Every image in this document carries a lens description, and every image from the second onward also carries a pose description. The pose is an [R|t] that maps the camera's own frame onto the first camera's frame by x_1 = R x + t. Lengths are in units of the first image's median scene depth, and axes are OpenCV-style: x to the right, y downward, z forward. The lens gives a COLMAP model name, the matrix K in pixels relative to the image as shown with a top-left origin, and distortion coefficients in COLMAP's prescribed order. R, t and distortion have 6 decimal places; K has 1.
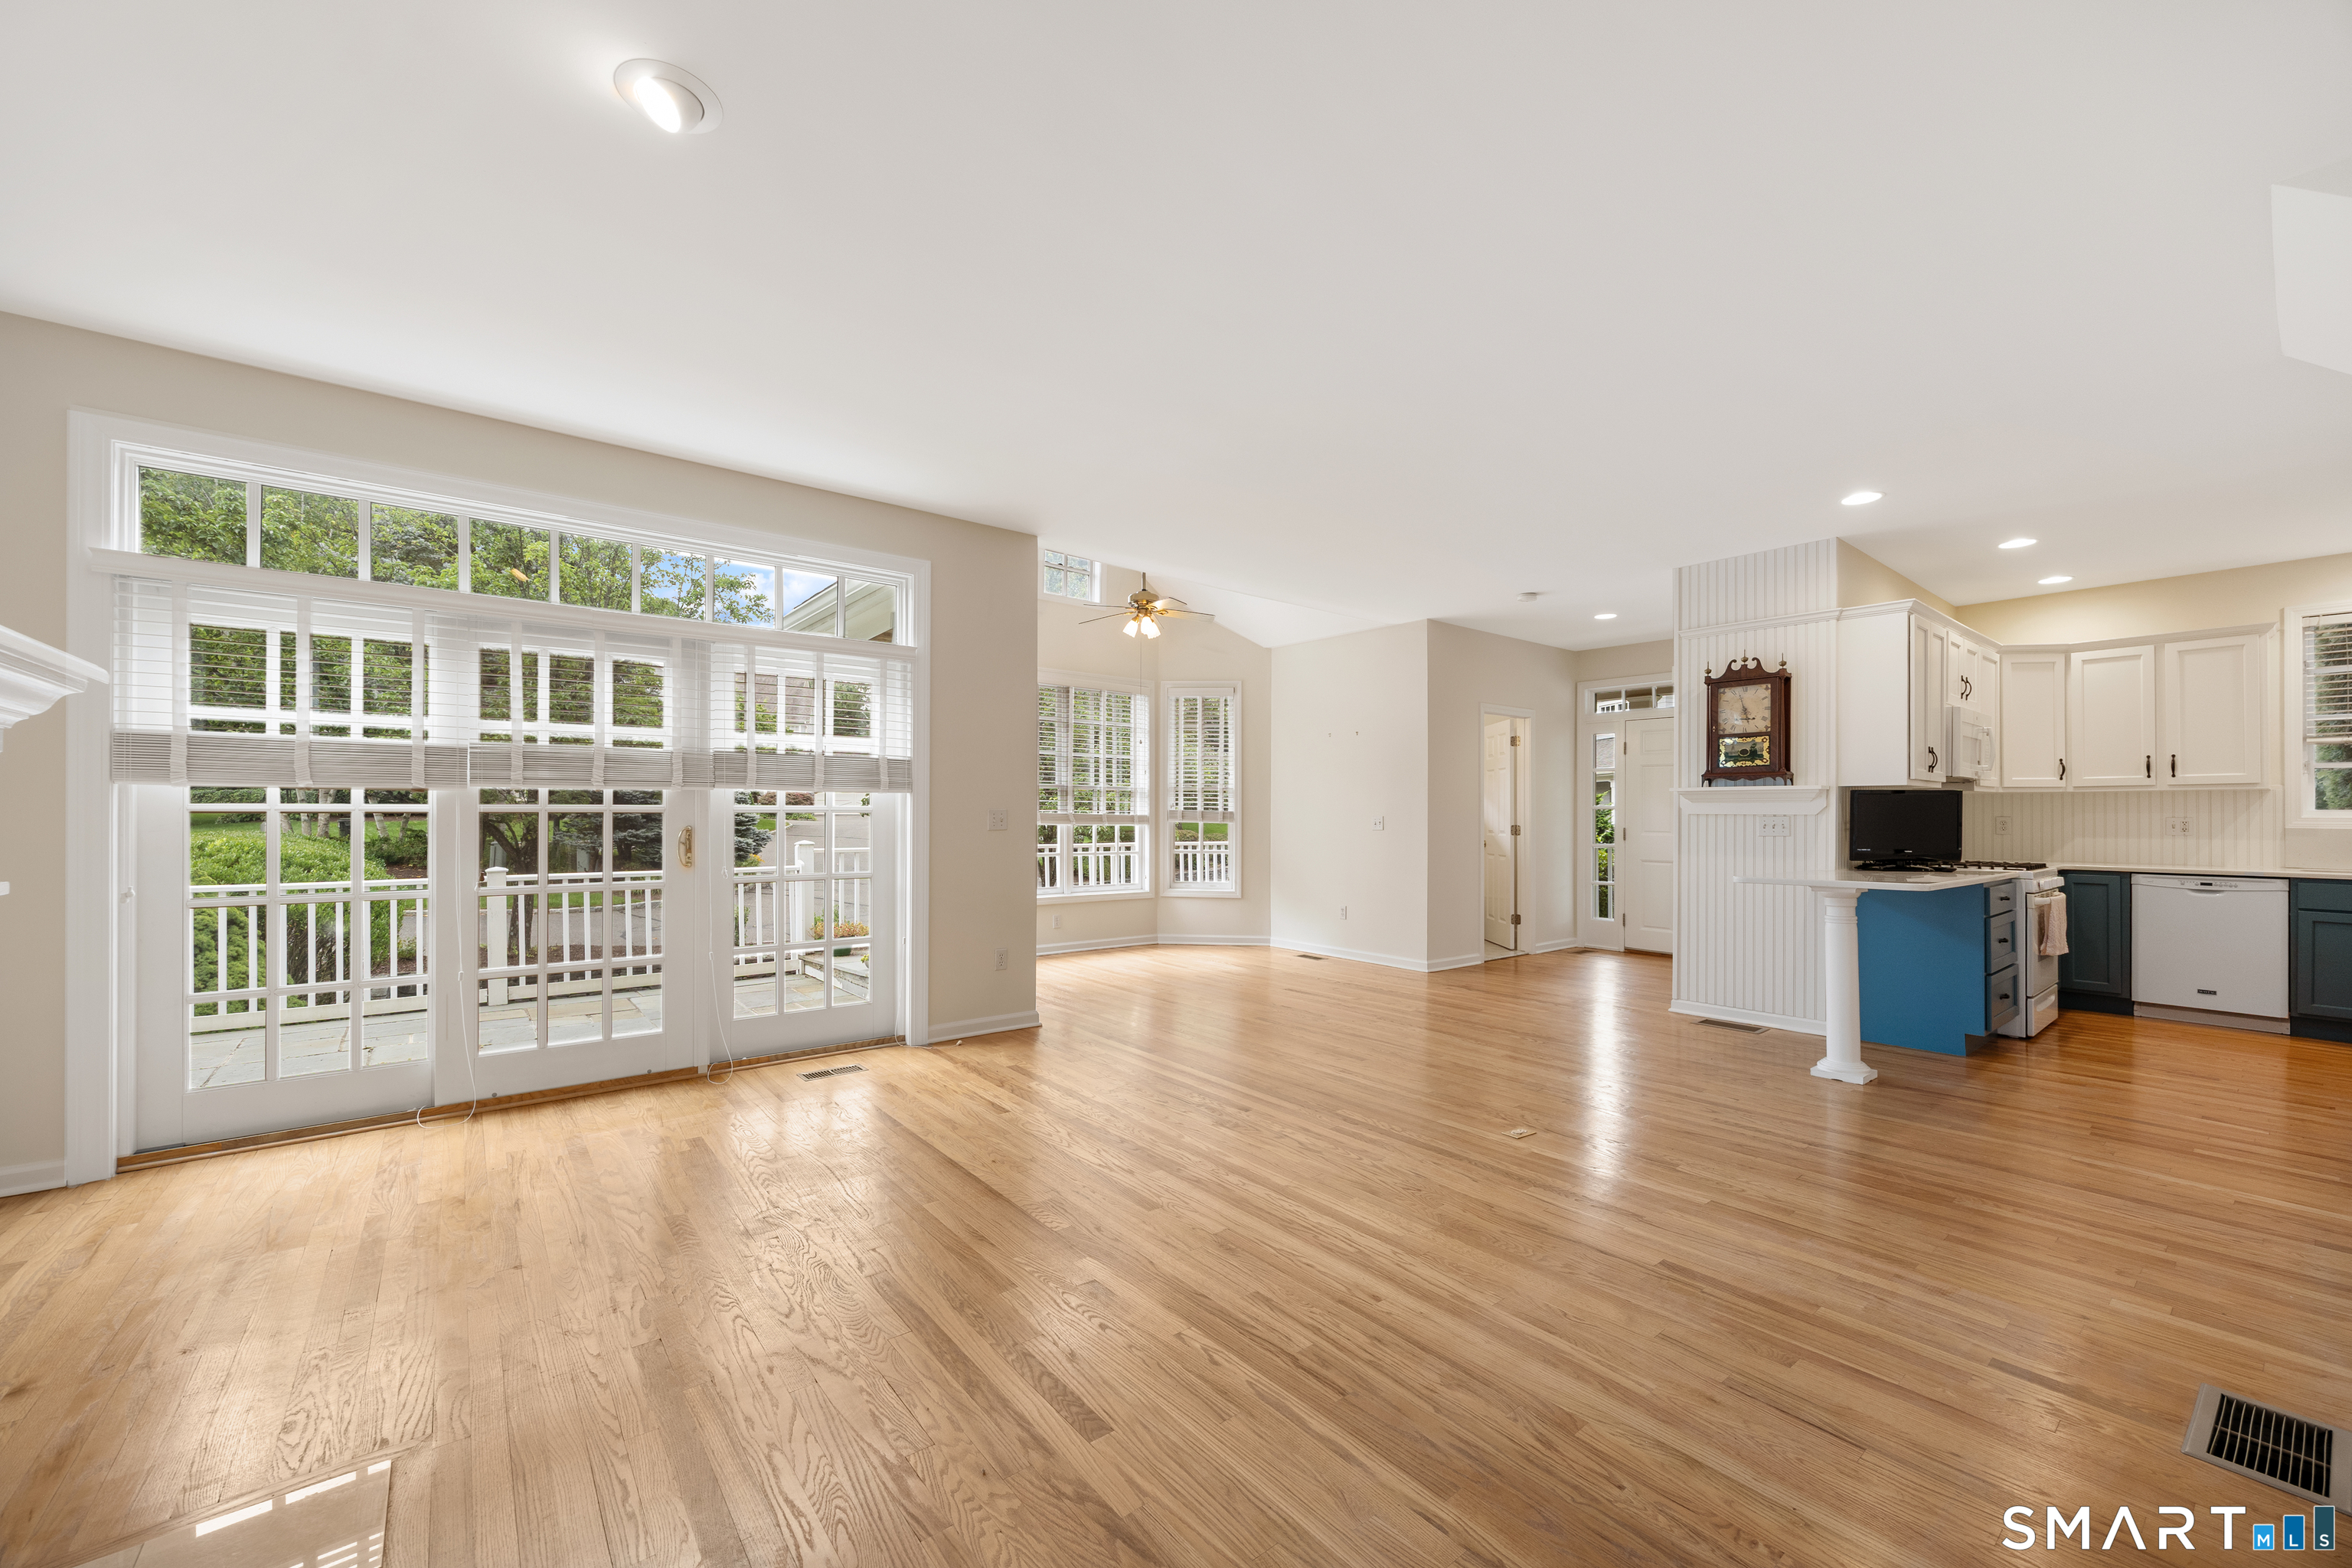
lens RADIAL K [[902.0, 0, 1181.0], [0, 902.0, 807.1], [0, 0, 1]] dist [0.002719, -0.000946]
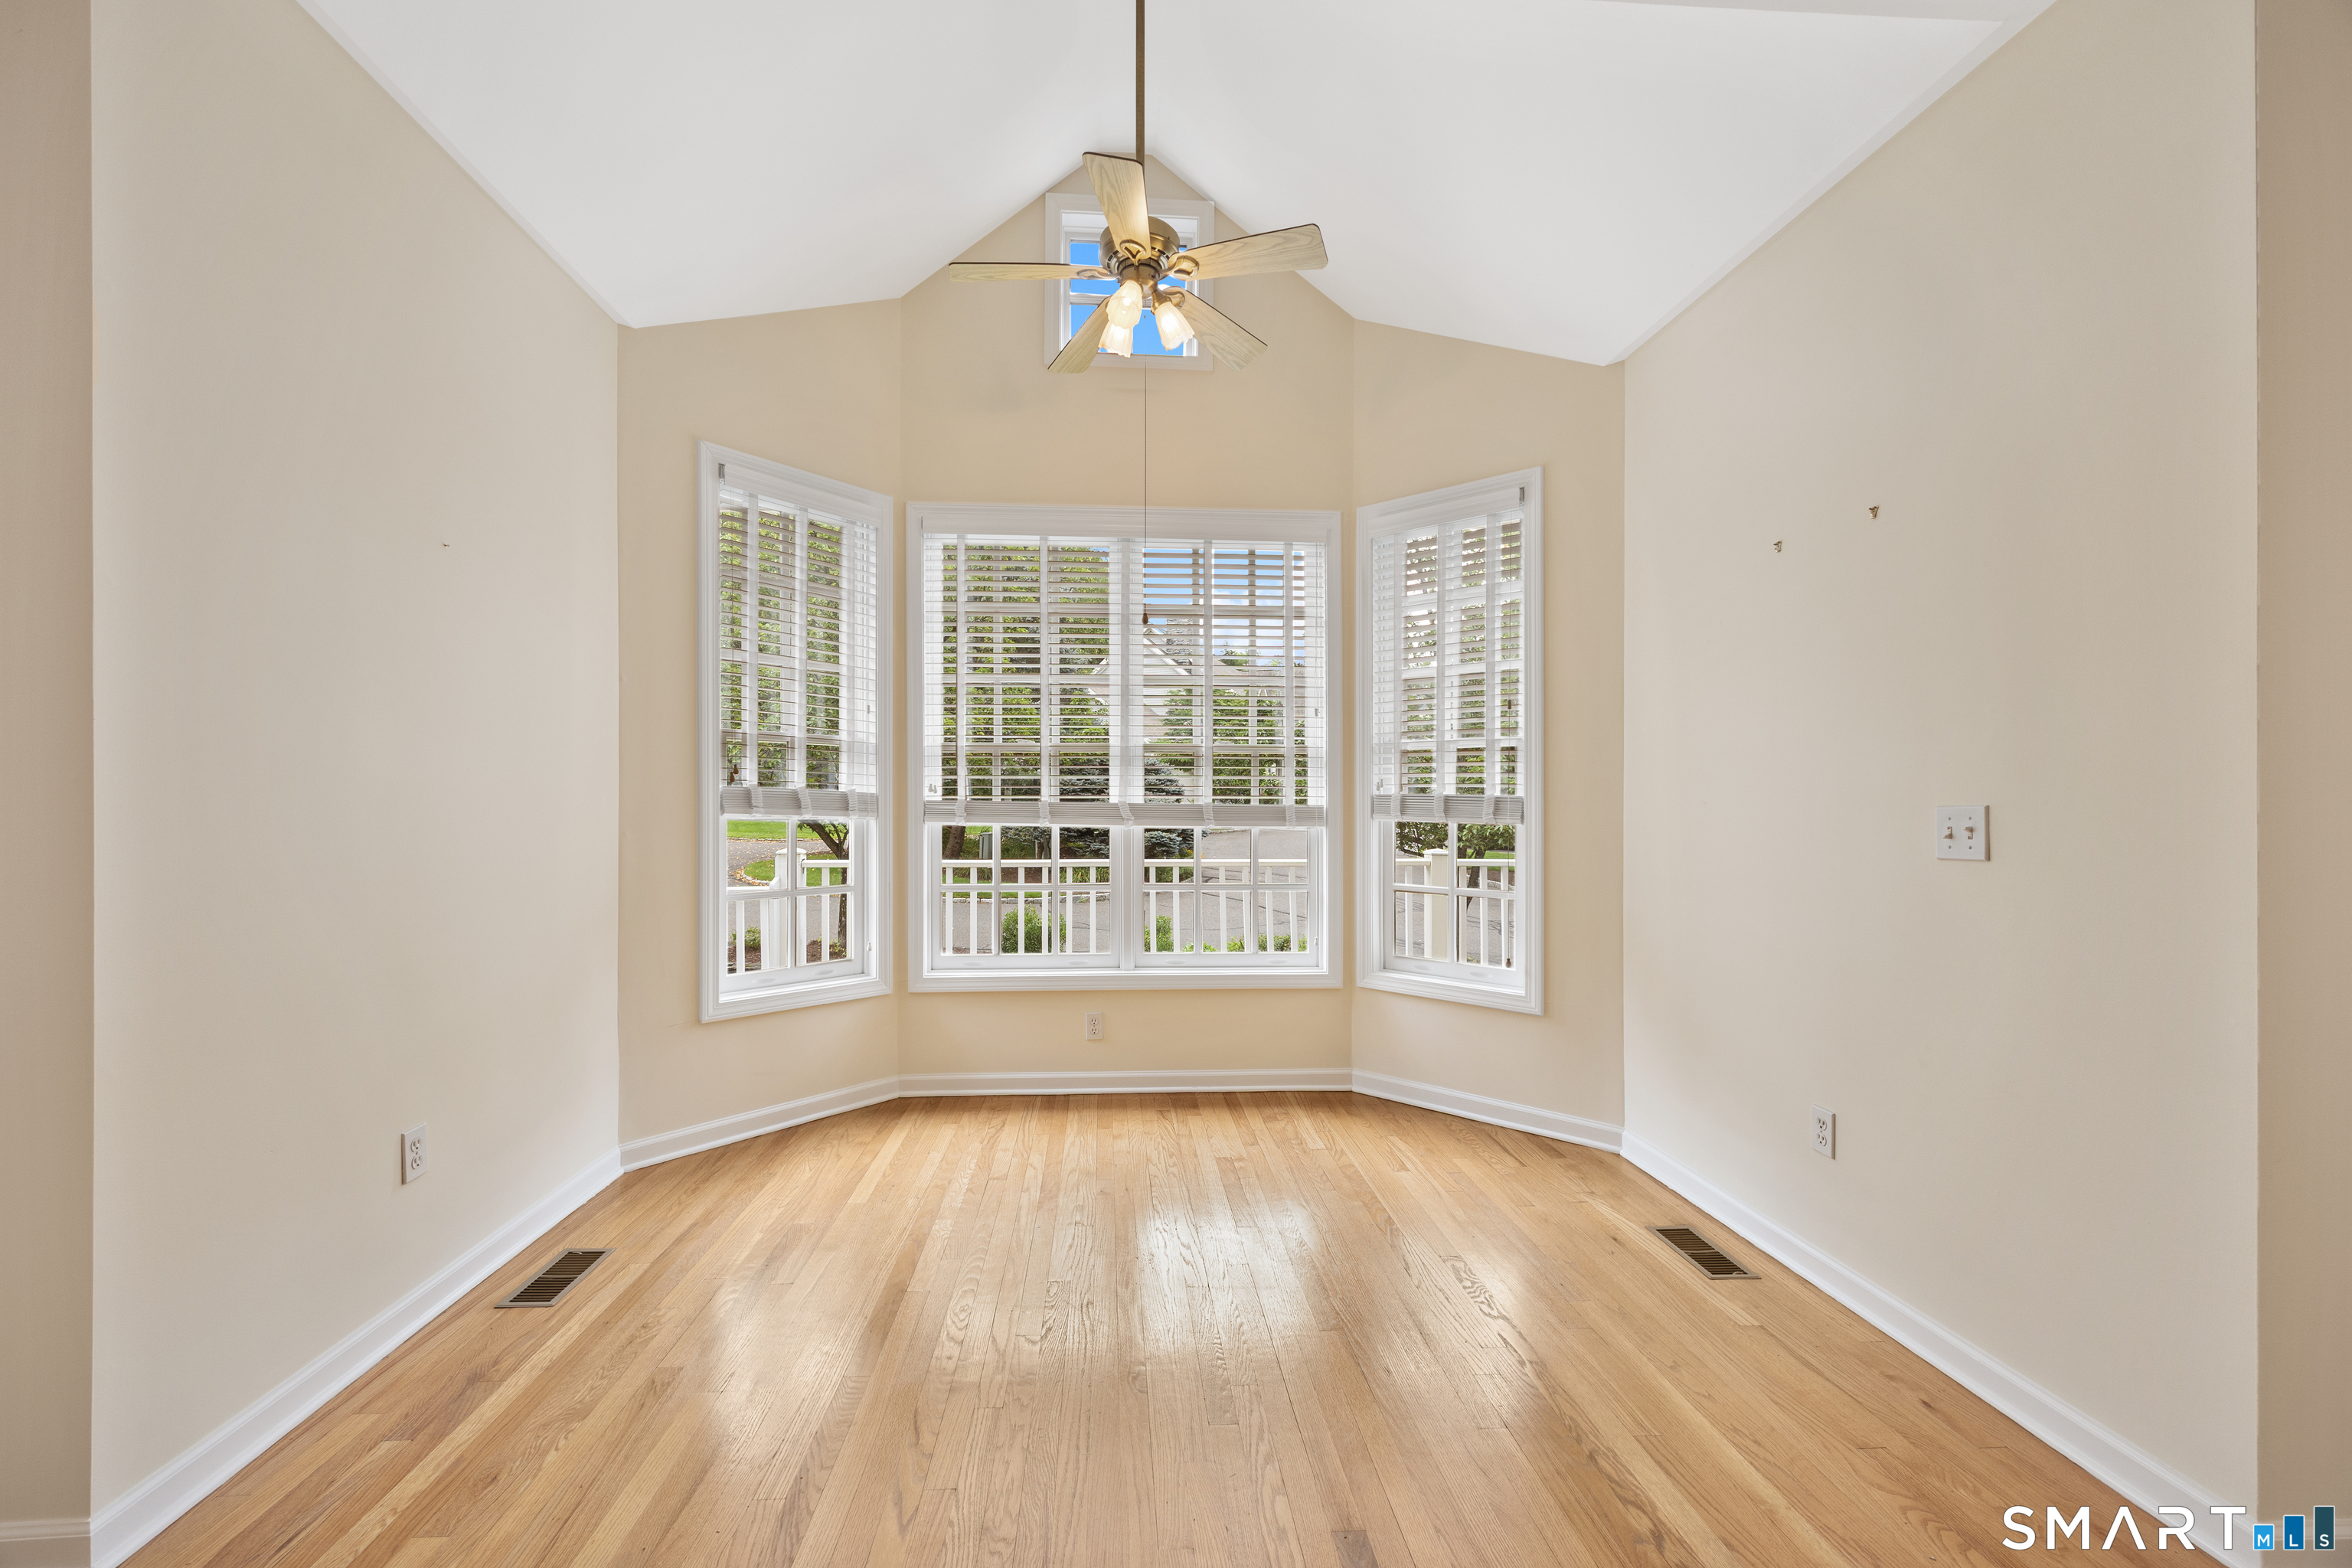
lens RADIAL K [[902.0, 0, 1132.3], [0, 902.0, 805.6], [0, 0, 1]] dist [0.002719, -0.000946]
pose [[0.804397, -0.004208, -0.594077, 0.256058], [0.007545, 0.999967, 0.003133, 0.011285], [0.594044, -0.007002, 0.804402, 0.923313]]
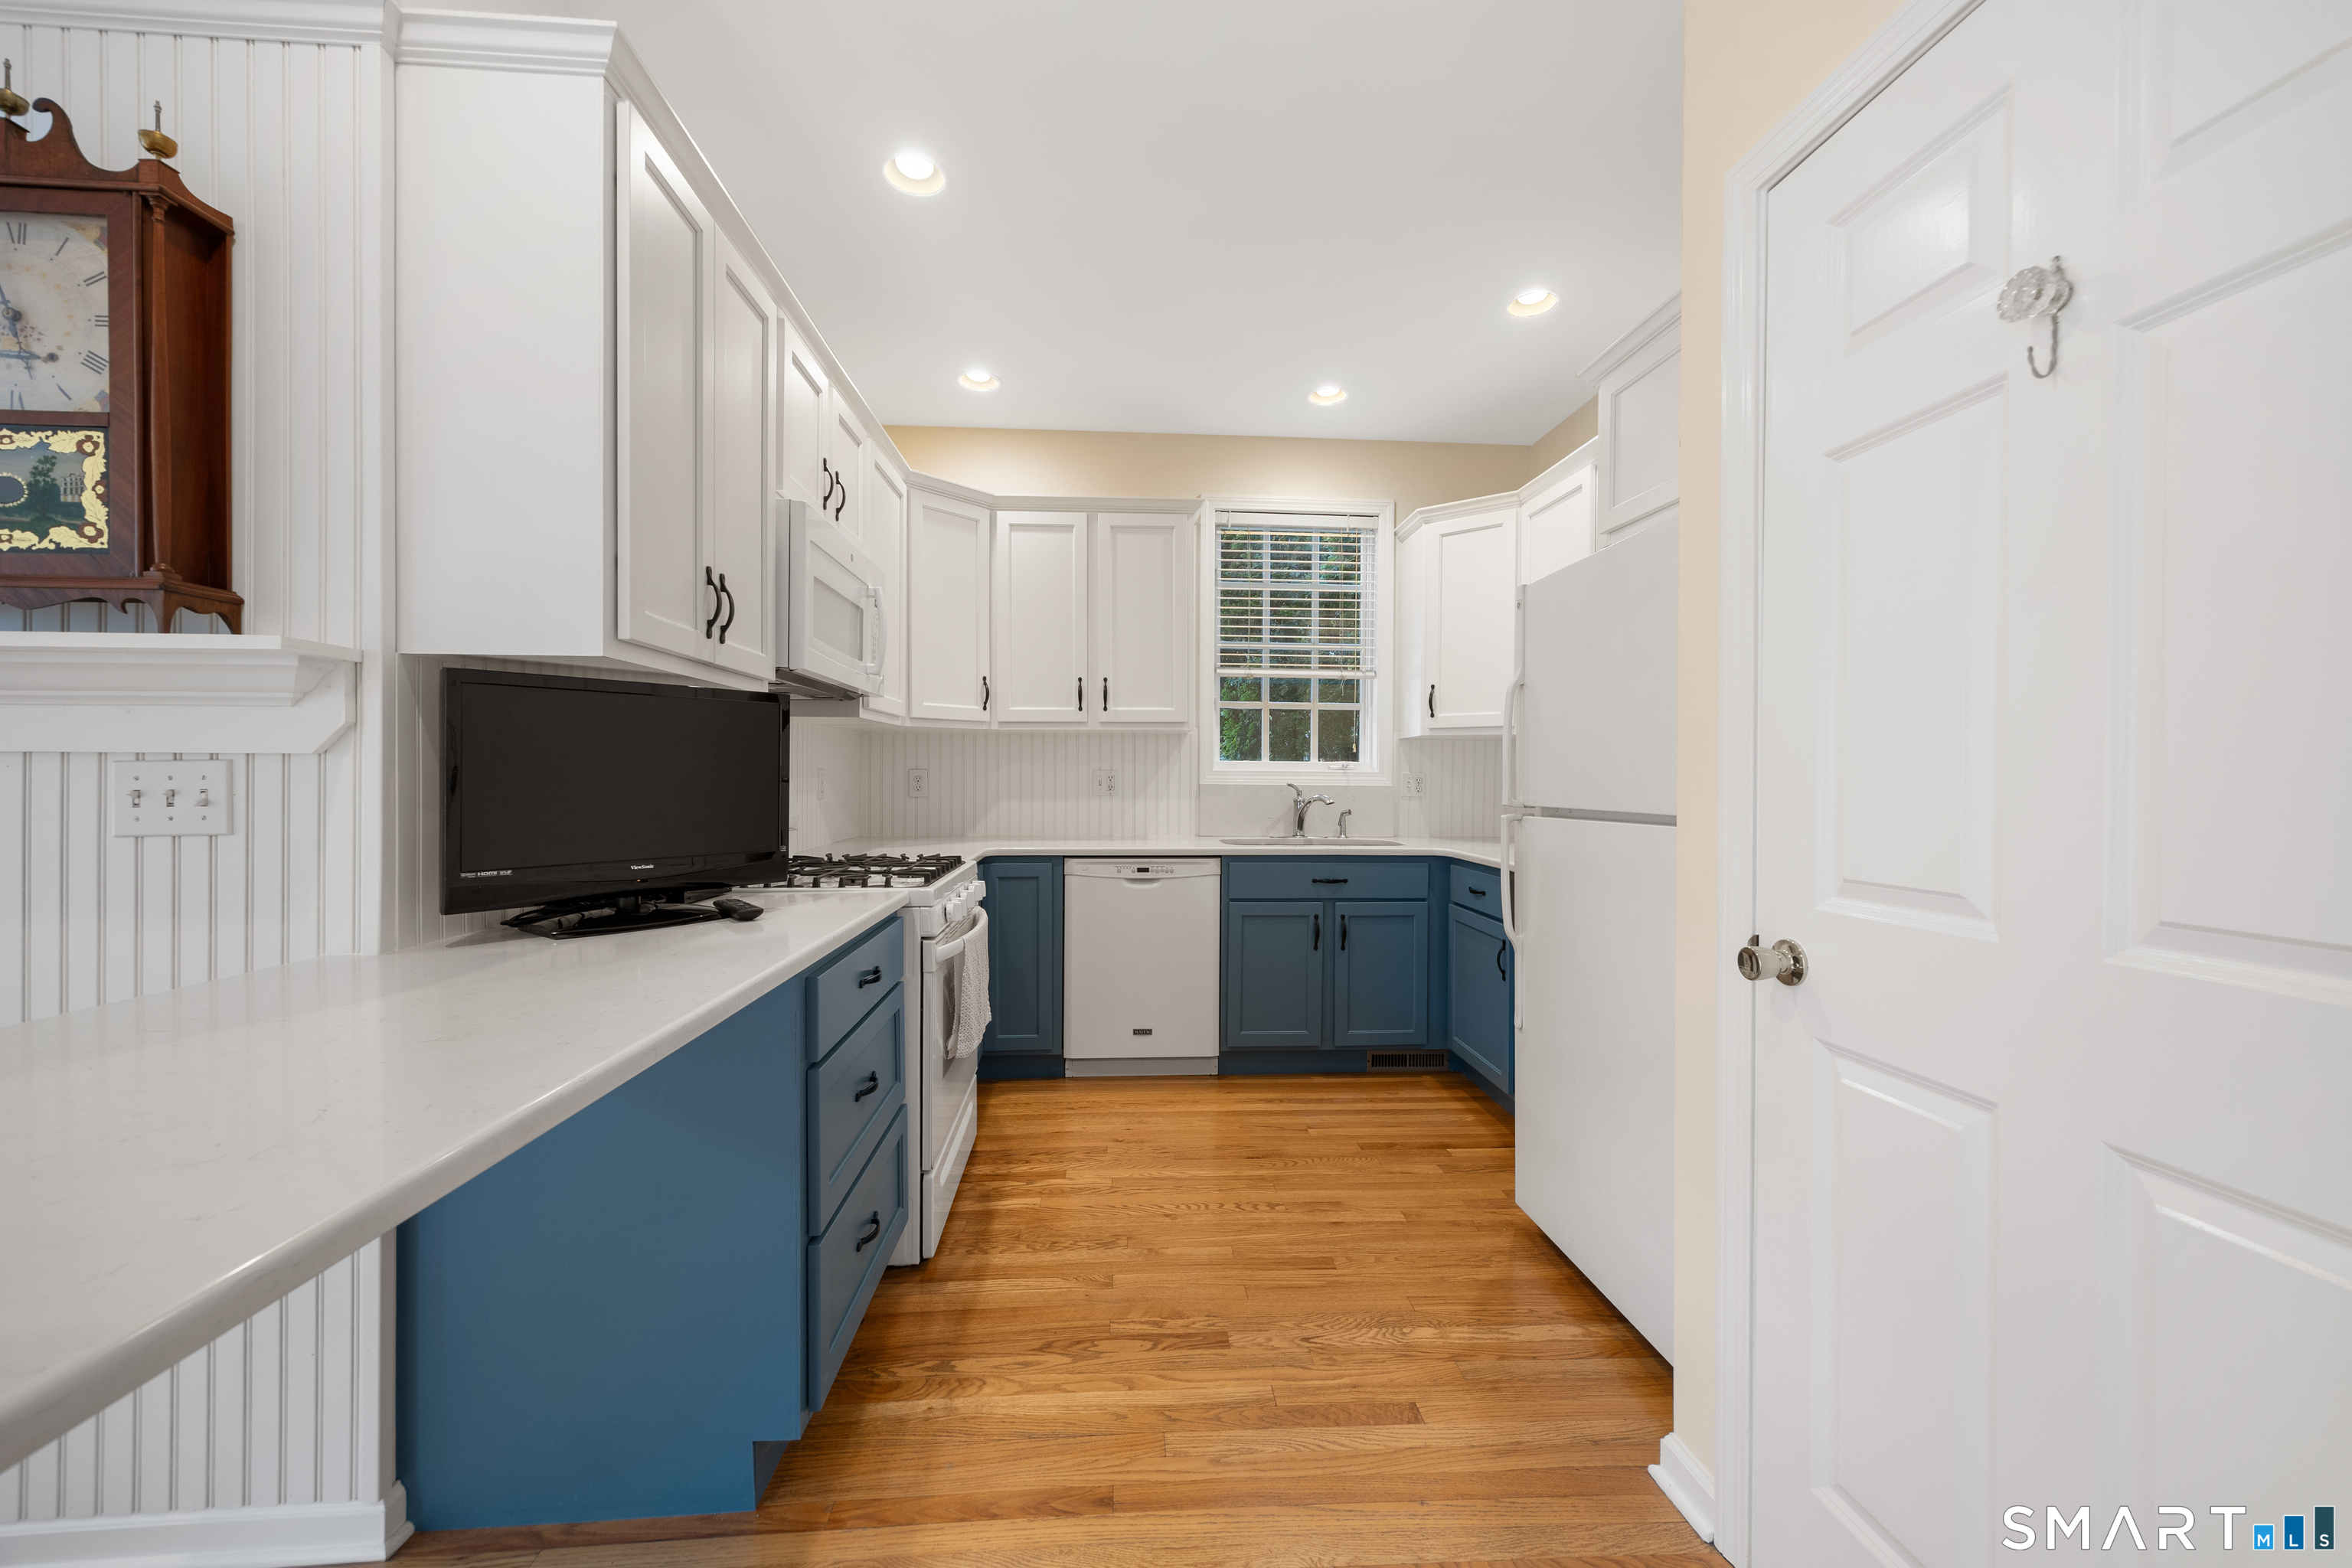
lens RADIAL K [[902.0, 0, 1166.6], [0, 902.0, 789.9], [0, 0, 1]] dist [0.002719, -0.000946]
pose [[0.569040, -0.015306, 0.822167, 0.599843], [-0.009031, 0.999650, 0.024861, 0.009706], [-0.822260, -0.021572, 0.568703, 0.609025]]
